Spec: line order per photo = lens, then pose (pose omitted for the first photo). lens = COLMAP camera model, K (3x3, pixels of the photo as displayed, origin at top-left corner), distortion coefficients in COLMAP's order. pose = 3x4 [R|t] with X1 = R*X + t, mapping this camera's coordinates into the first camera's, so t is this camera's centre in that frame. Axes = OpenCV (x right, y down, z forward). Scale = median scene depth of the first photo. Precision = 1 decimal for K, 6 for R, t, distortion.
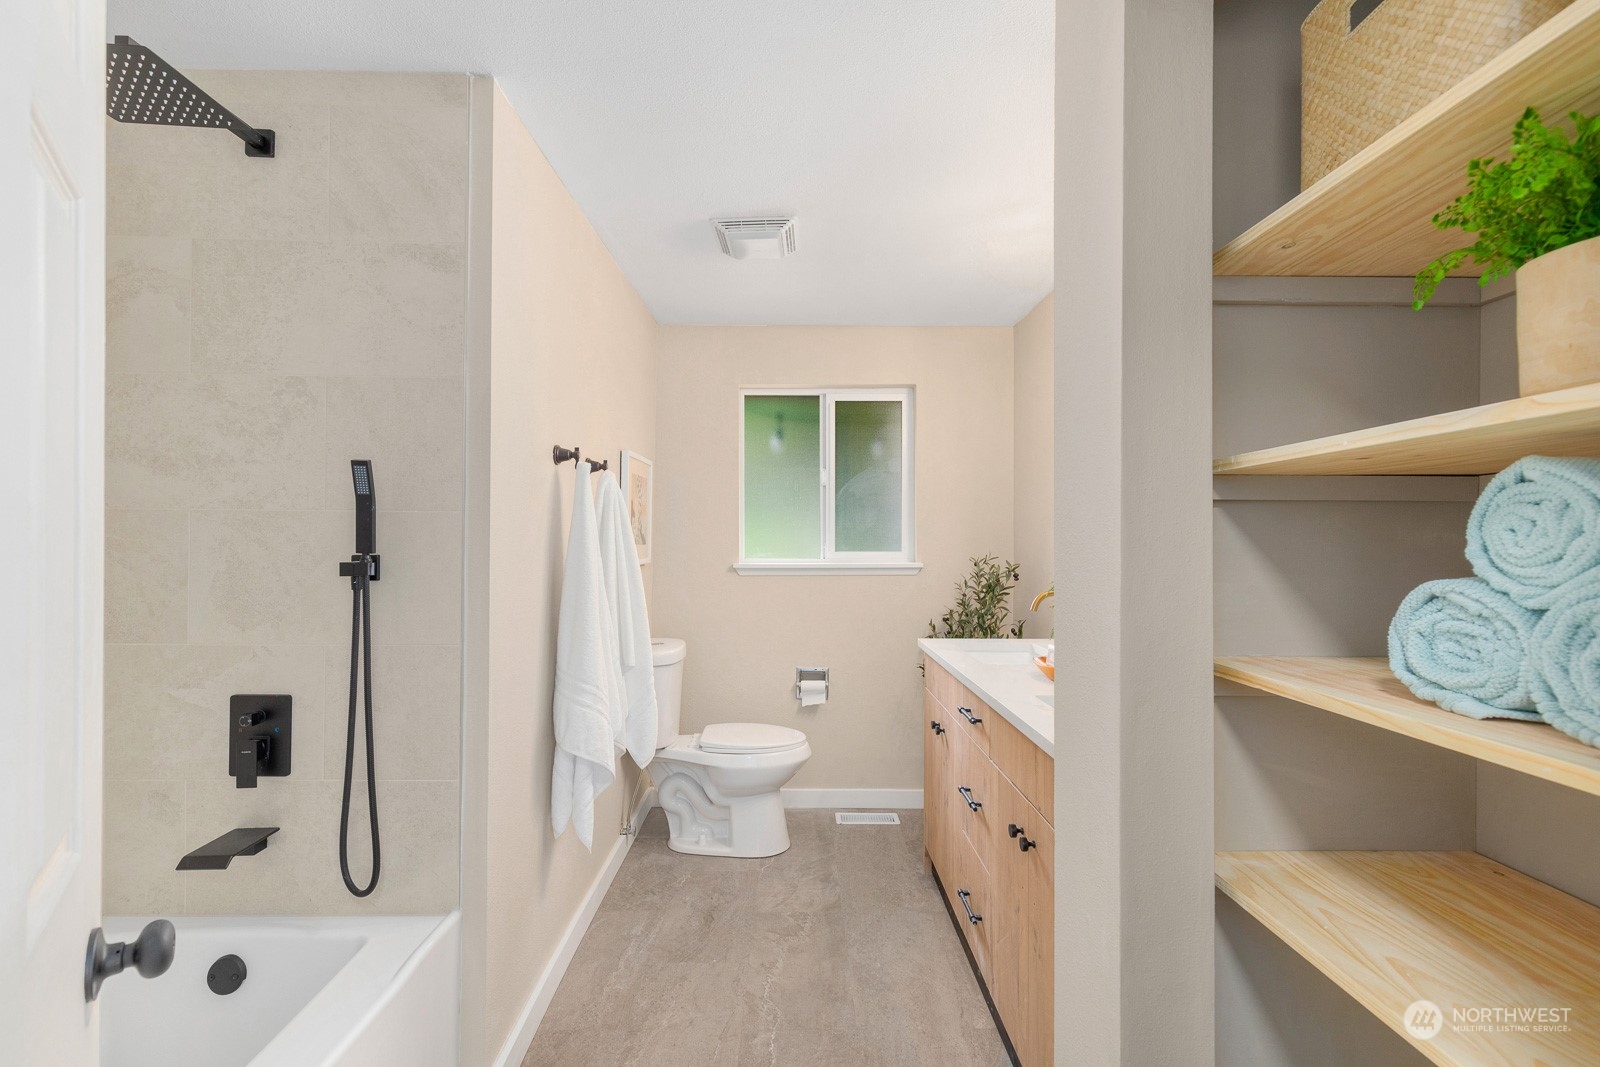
lens RADIAL K [[724.0, 0, 798.3], [0, 724.0, 538.7], [0, 0, 1]] dist [0.007379, -0.001172]
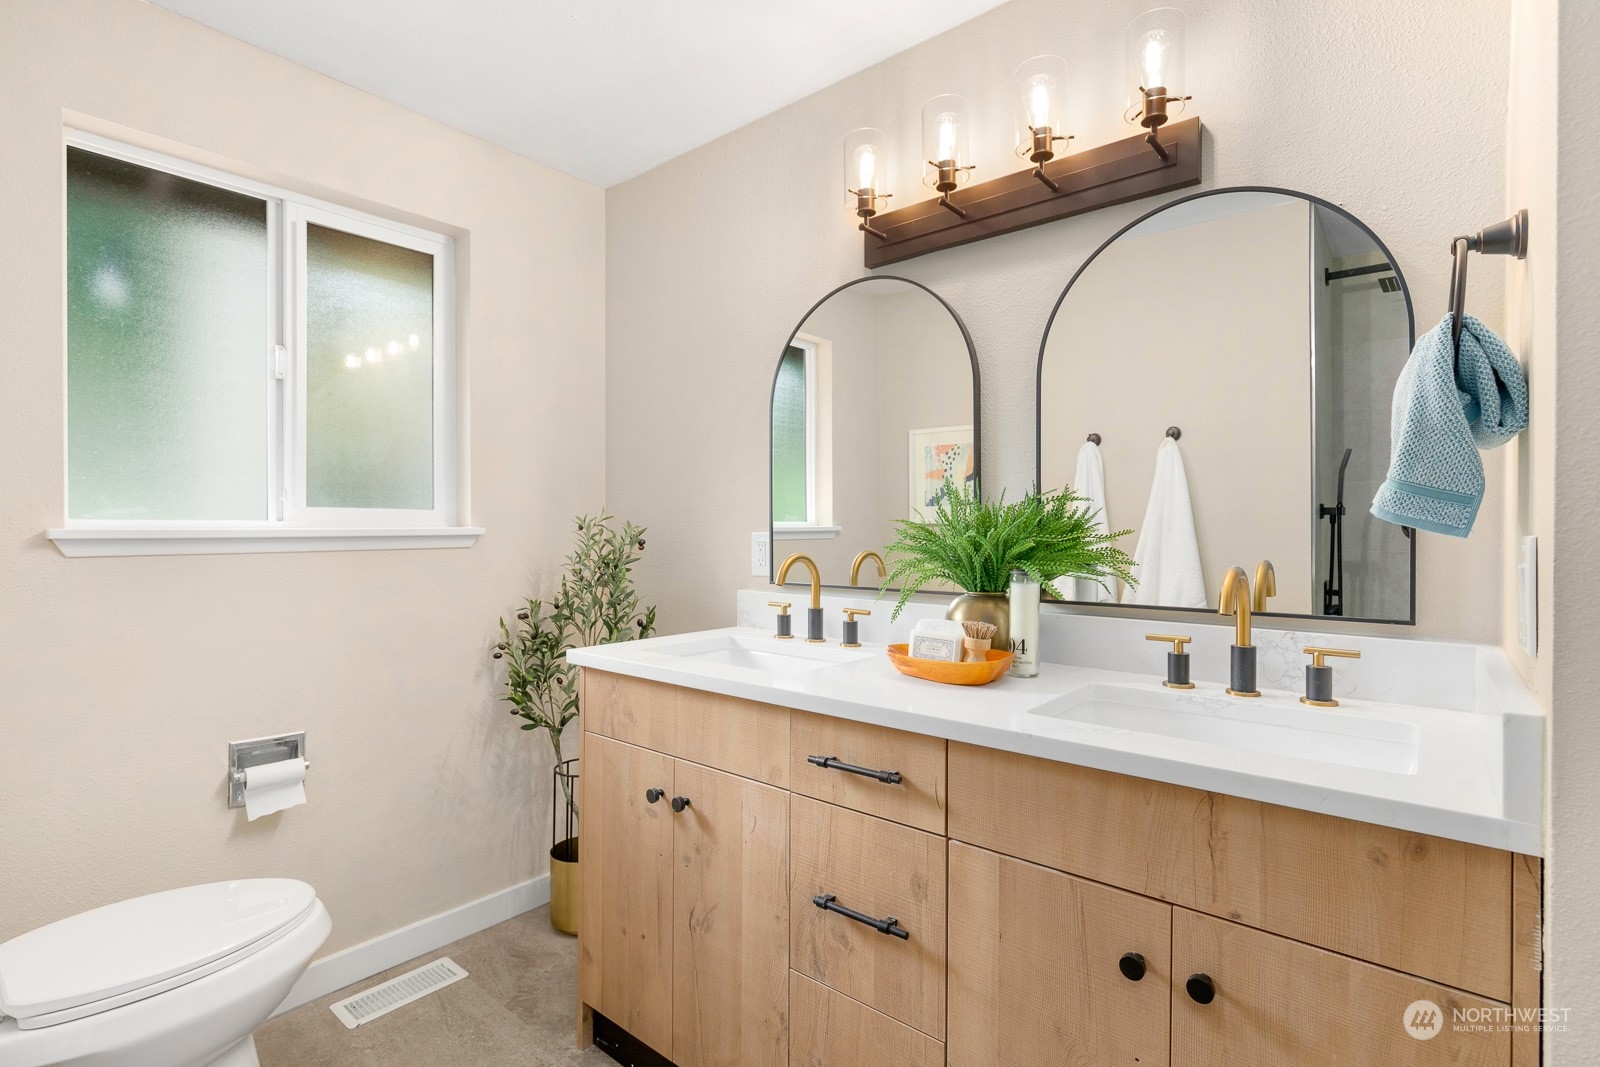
lens RADIAL K [[760.0, 0, 800.8], [0, 760.0, 528.8], [0, 0, 1]] dist [-0.005488, -0.000613]
pose [[0.644756, -0.000372, 0.764389, -0.145209], [-0.003675, 0.999987, 0.003587, 0.032286], [-0.764380, -0.005122, 0.644746, 0.391609]]
